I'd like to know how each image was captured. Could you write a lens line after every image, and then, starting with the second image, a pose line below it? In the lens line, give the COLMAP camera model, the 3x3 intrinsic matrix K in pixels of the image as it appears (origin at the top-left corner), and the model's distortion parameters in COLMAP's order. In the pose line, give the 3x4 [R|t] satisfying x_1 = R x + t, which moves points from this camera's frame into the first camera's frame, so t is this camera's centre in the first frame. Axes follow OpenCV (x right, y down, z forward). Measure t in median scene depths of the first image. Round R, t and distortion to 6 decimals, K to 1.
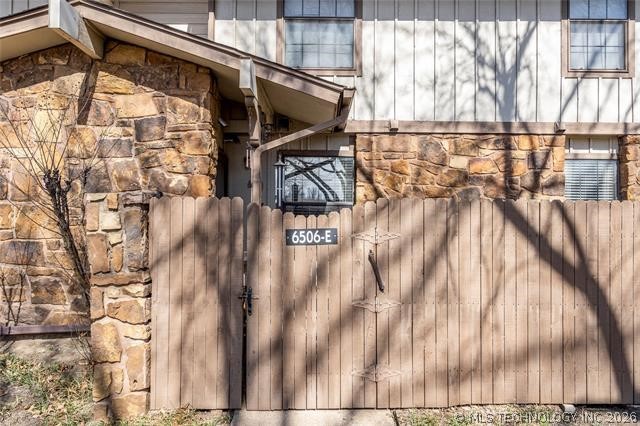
lens RADIAL K [[405.5, 0, 320.0], [0, 405.5, 213.0], [0, 0, 1]] dist [-0.000382, -0.000176]
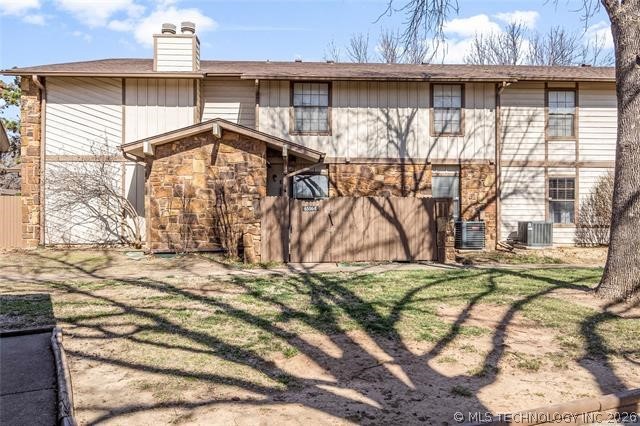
lens RADIAL K [[515.0, 0, 320.0], [0, 515.0, 213.0], [0, 0, 1]] dist [0.000439, 0.000019]
pose [[0.999572, -0.003199, 0.029072, -0.029940], [0.003107, 0.999990, 0.003215, 0.042713], [-0.029082, -0.003124, 0.999572, -1.582075]]
